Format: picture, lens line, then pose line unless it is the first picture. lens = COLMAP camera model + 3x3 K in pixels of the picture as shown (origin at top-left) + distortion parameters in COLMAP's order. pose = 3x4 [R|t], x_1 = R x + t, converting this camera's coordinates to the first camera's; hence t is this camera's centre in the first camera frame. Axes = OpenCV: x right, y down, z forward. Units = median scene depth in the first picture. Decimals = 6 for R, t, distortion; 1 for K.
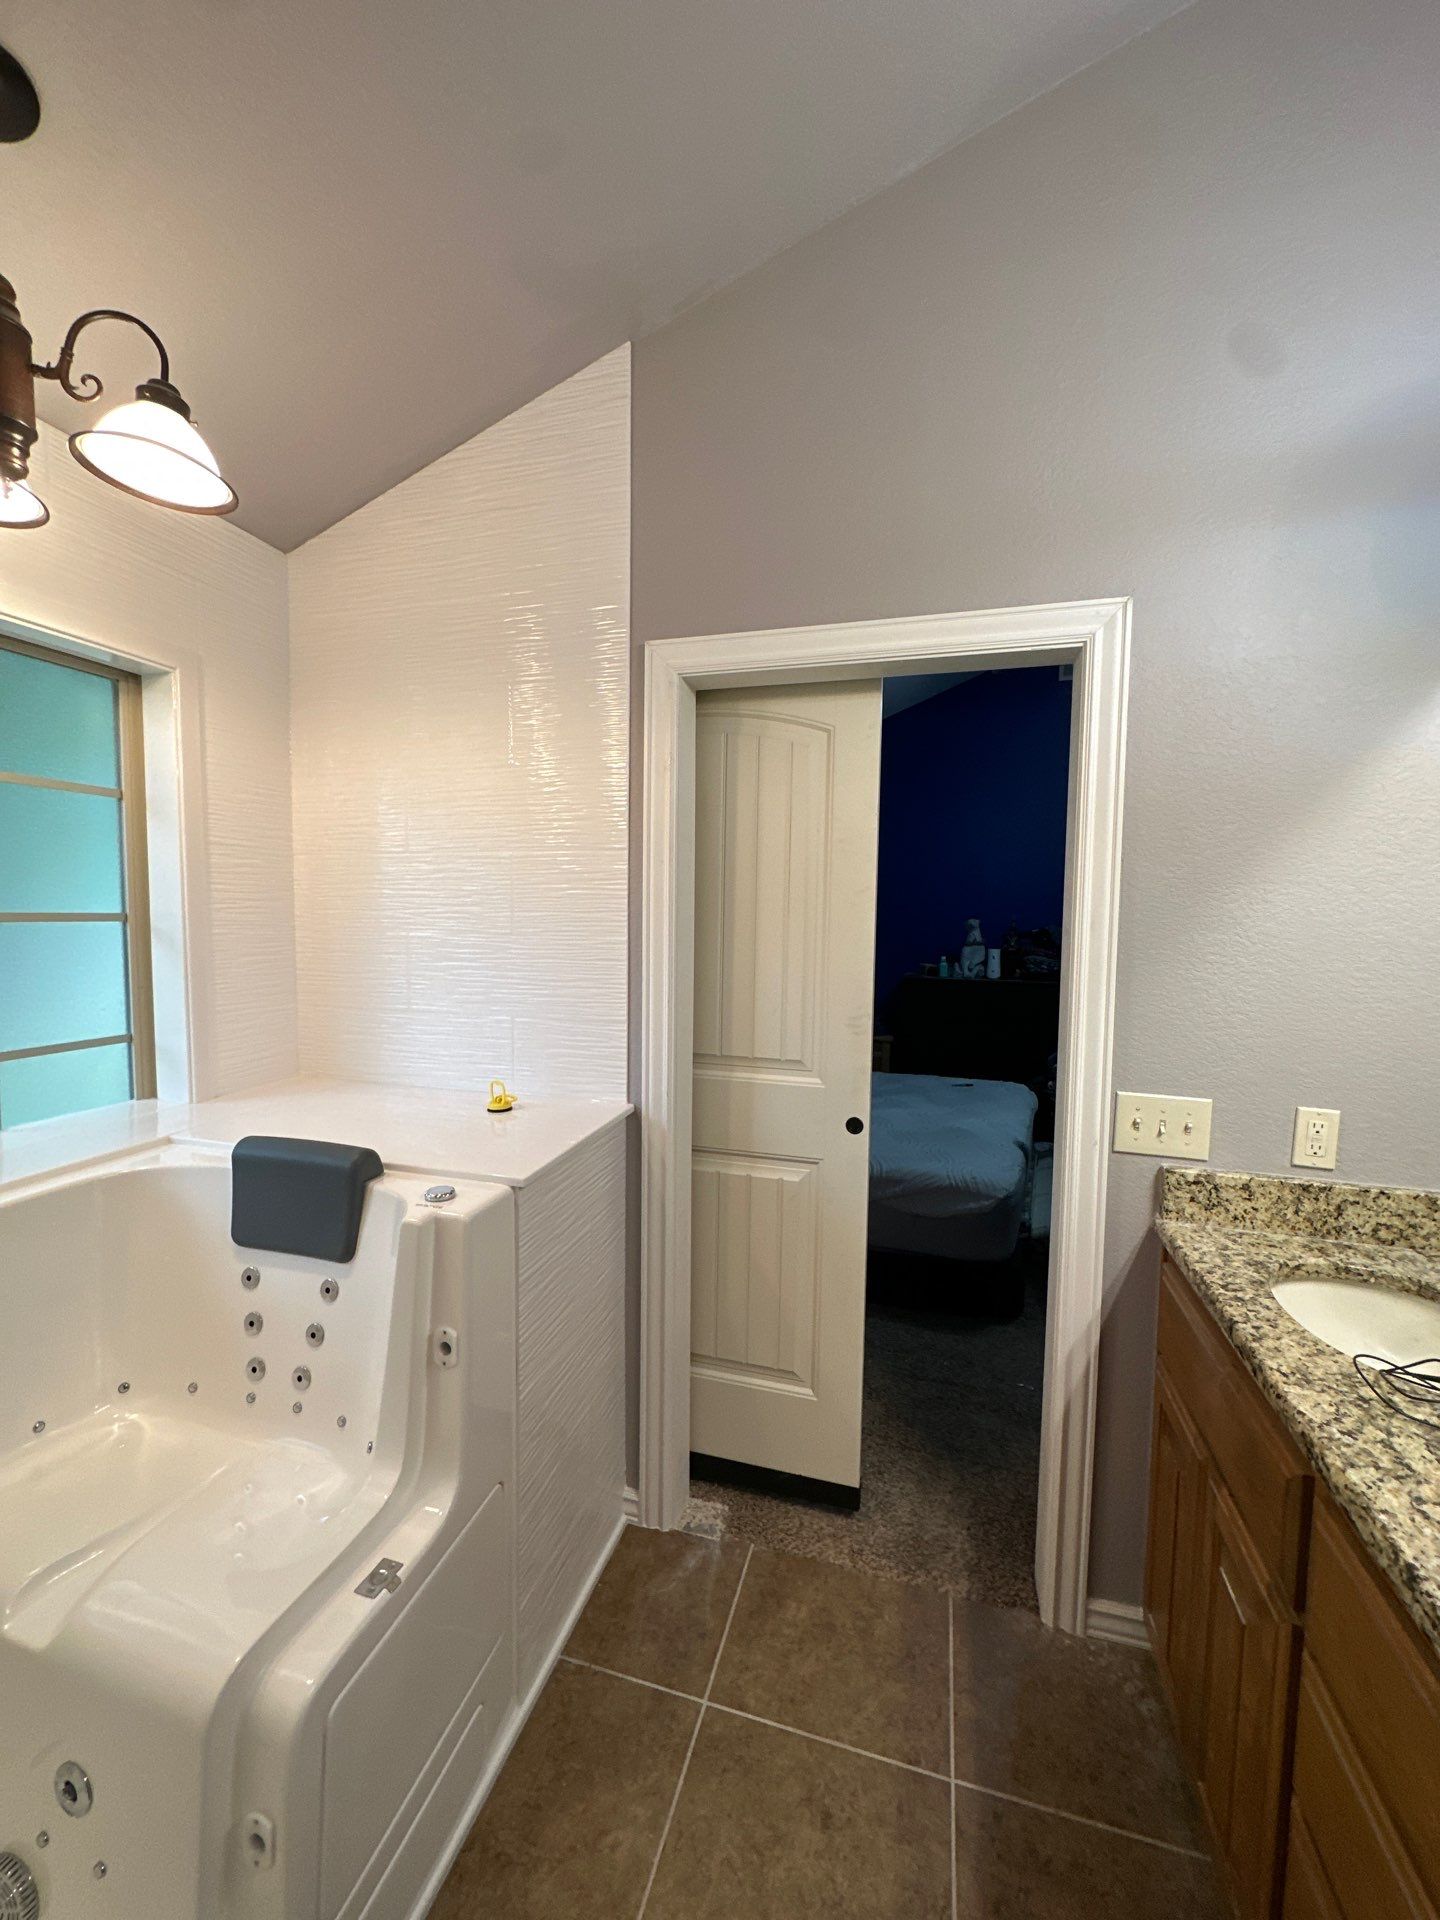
lens RADIAL K [[761.8, 0, 716.5], [0, 761.8, 961.2], [0, 0, 1]] dist [-0.003105, -0.000317]
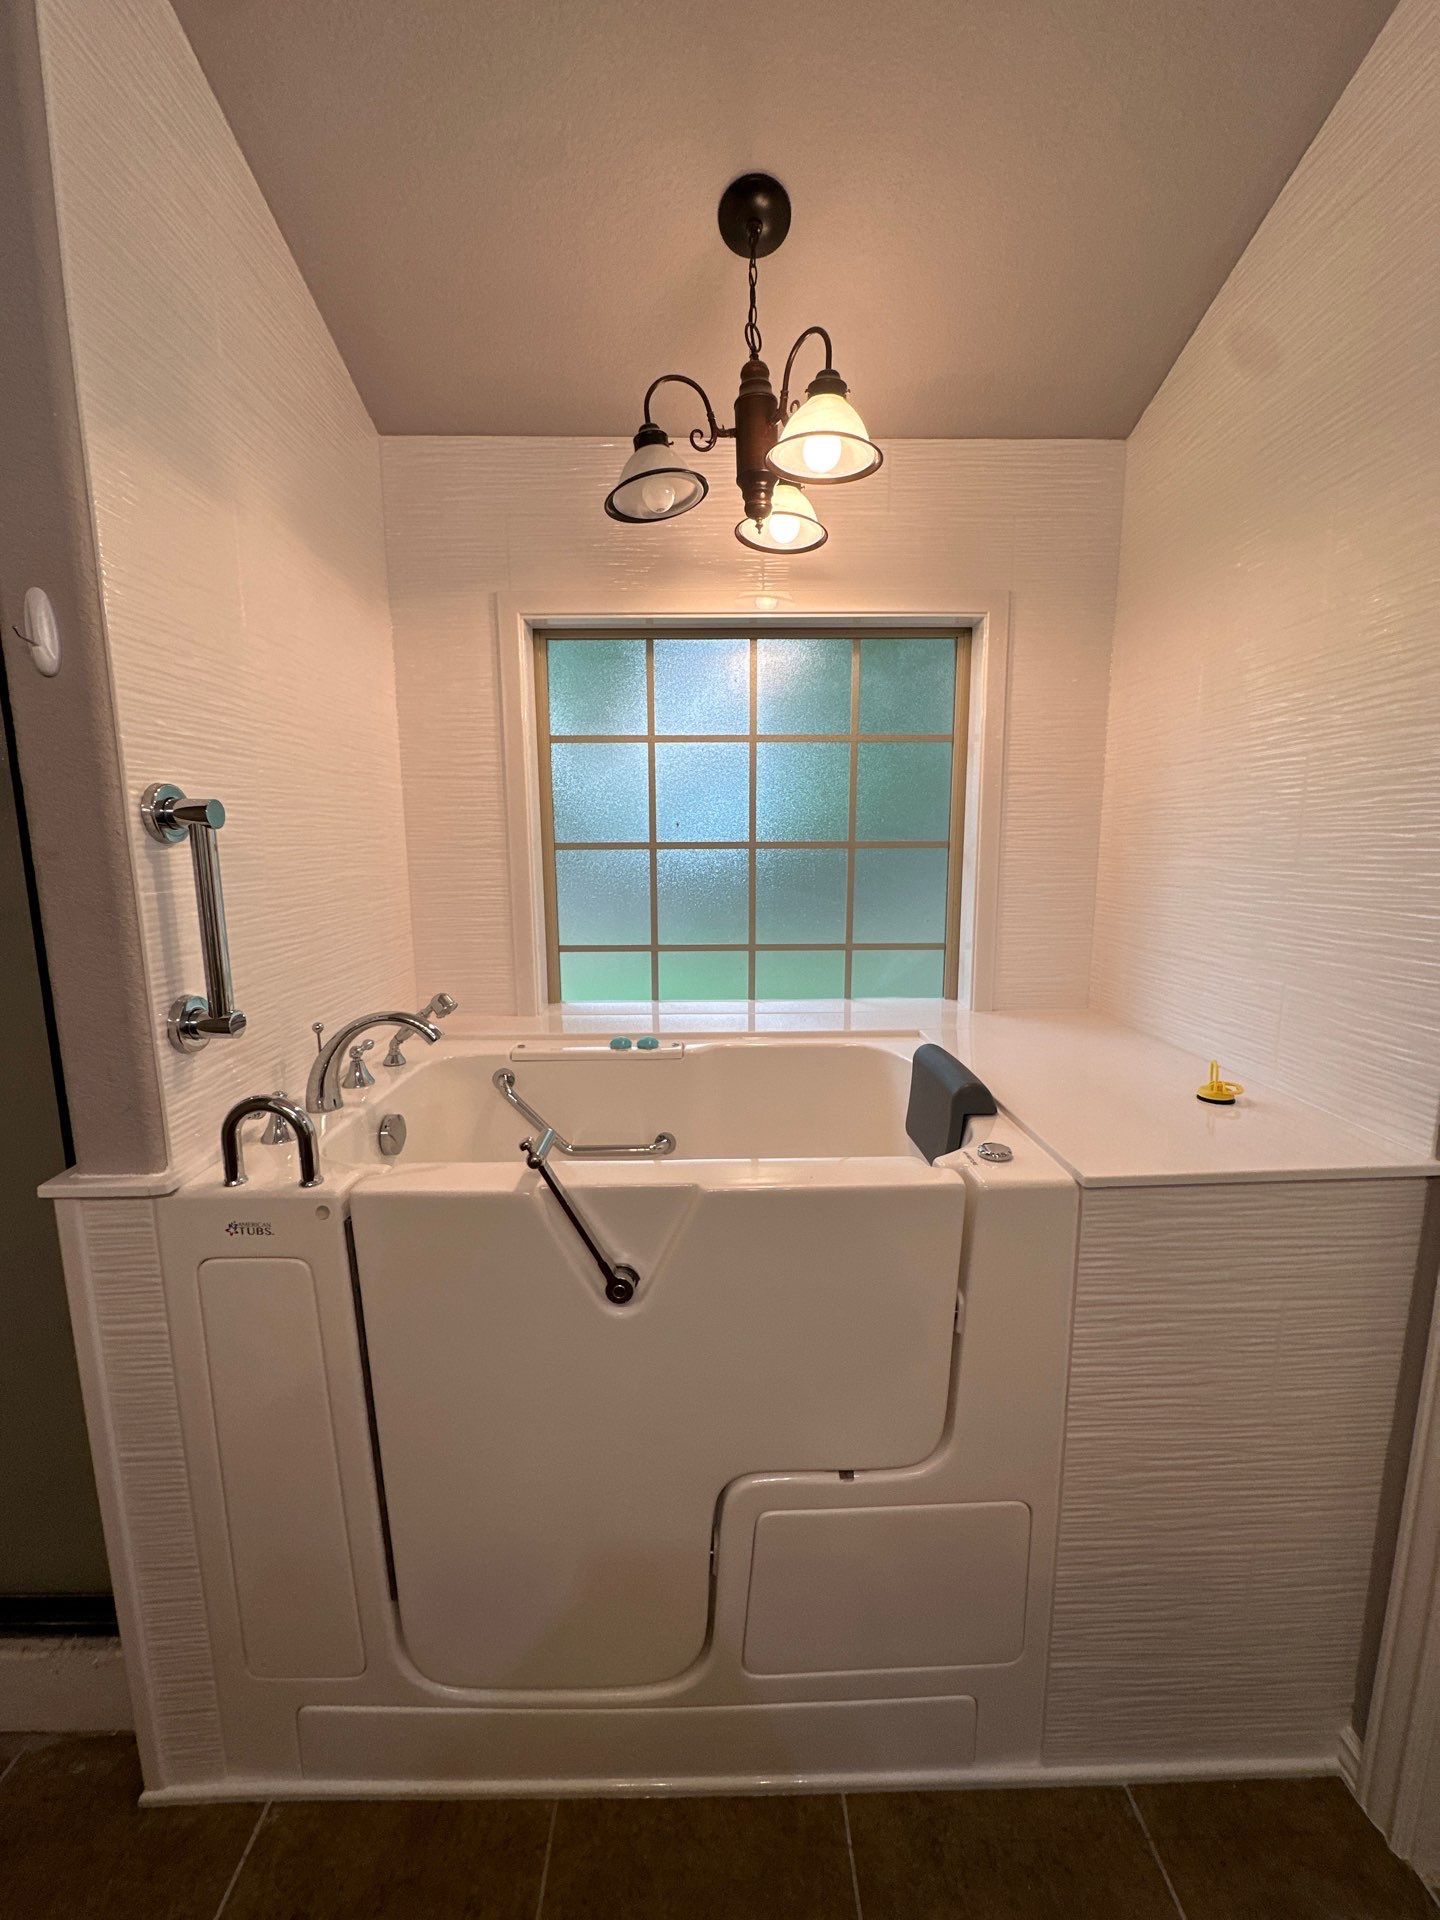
lens RADIAL K [[761.8, 0, 715.3], [0, 761.8, 958.6], [0, 0, 1]] dist [-0.003105, -0.000317]
pose [[0.299397, 0.133415, -0.944755, 0.276551], [-0.052594, 0.990978, 0.123275, -0.009748], [0.952678, 0.012780, 0.303713, 0.323639]]
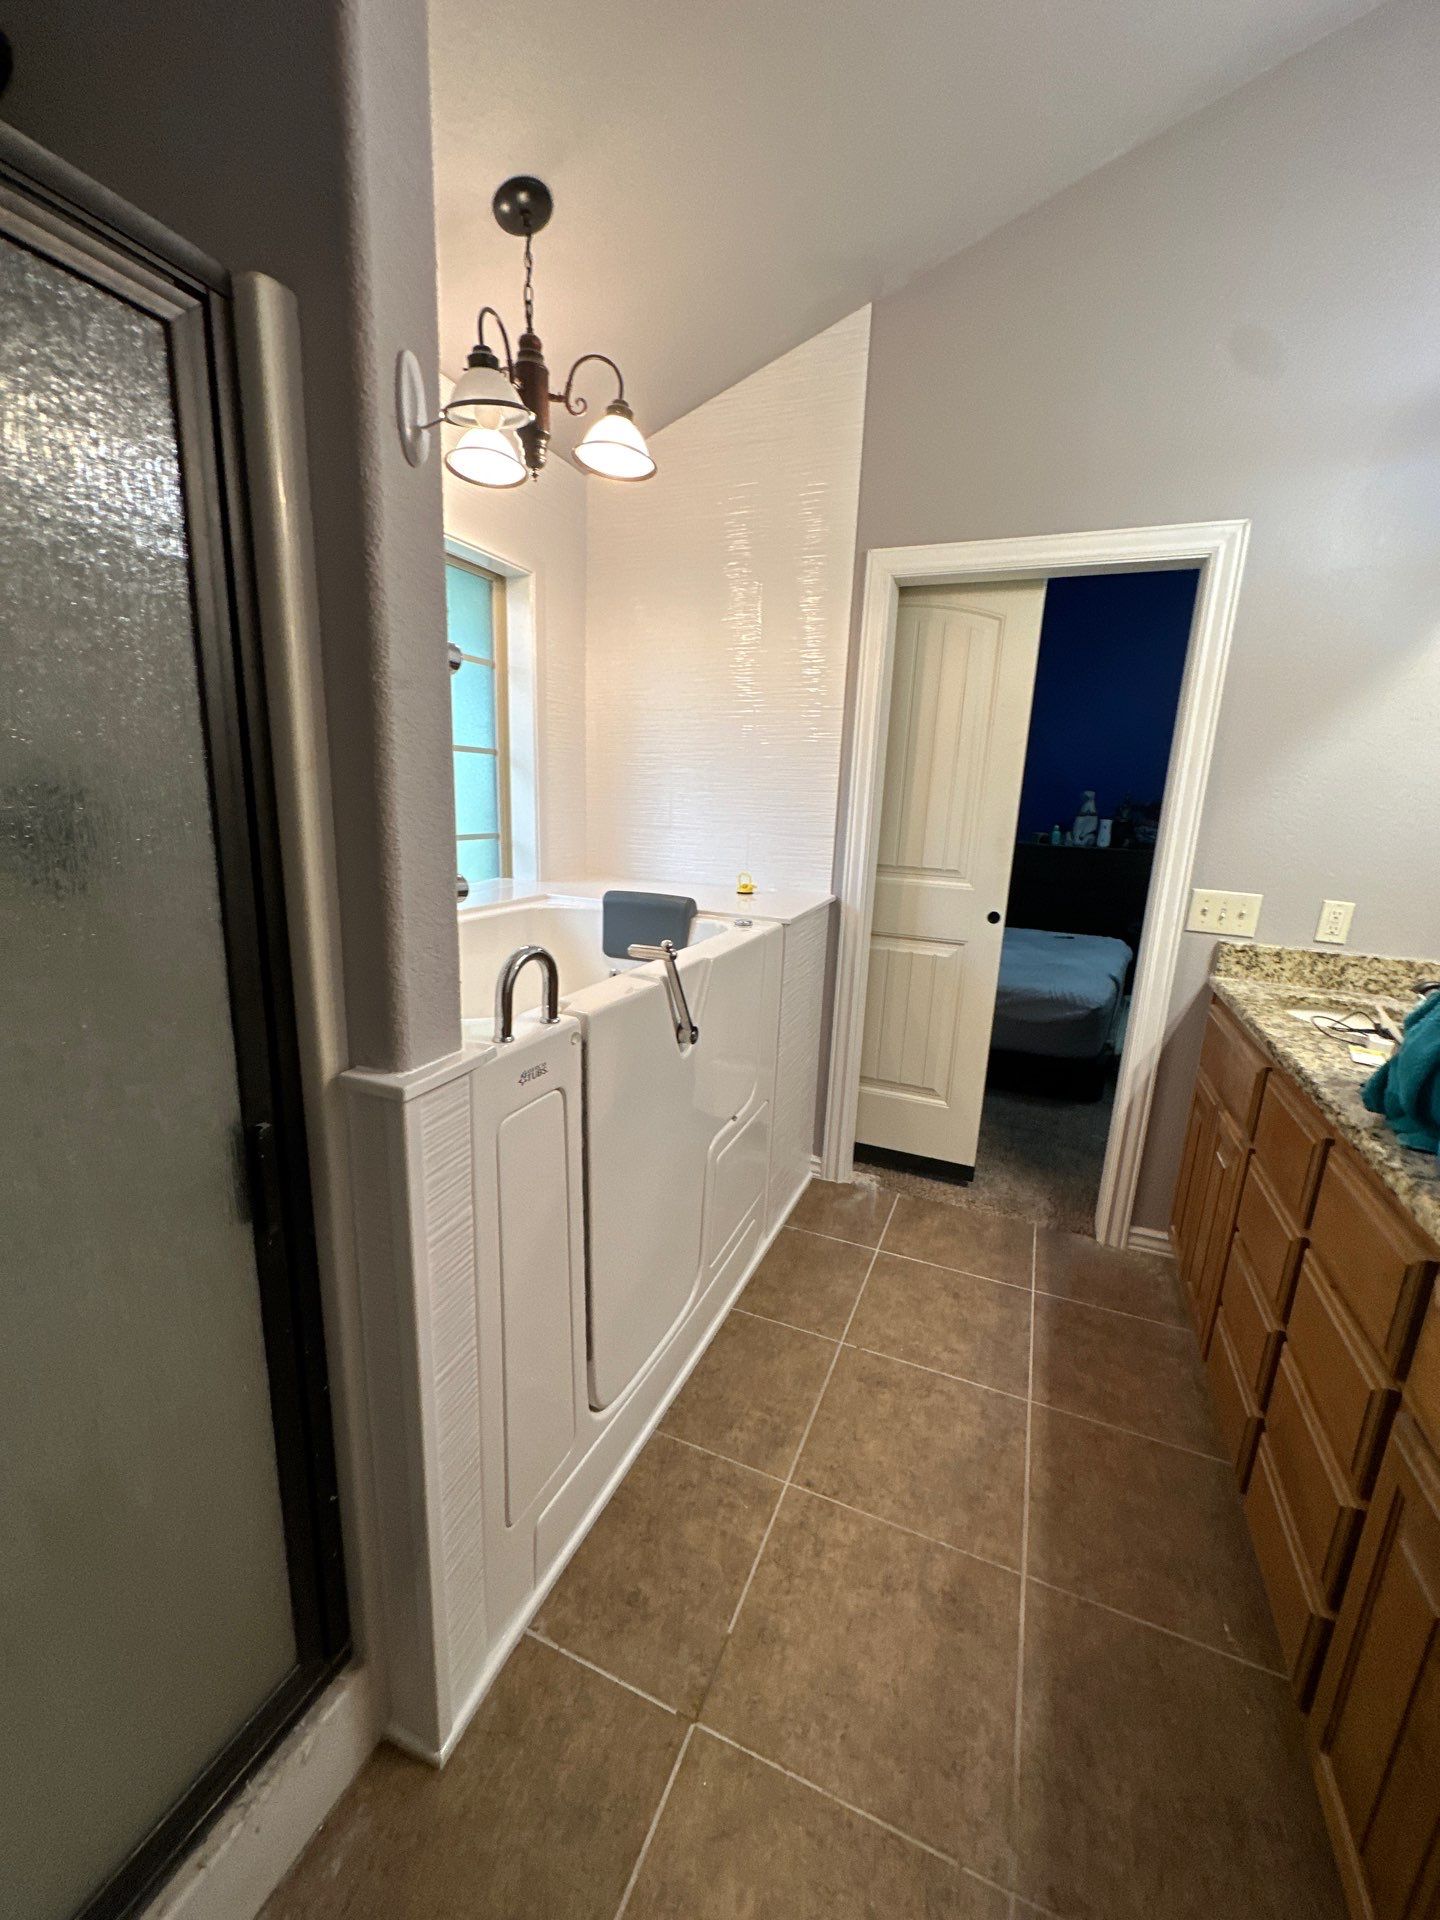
lens RADIAL K [[761.8, 0, 716.3], [0, 761.8, 957.8], [0, 0, 1]] dist [-0.003105, -0.000317]
pose [[0.992948, 0.050507, -0.107253, -0.189202], [-0.034094, 0.988145, 0.149688, 0.107858], [0.113542, -0.144976, 0.982899, -0.488012]]
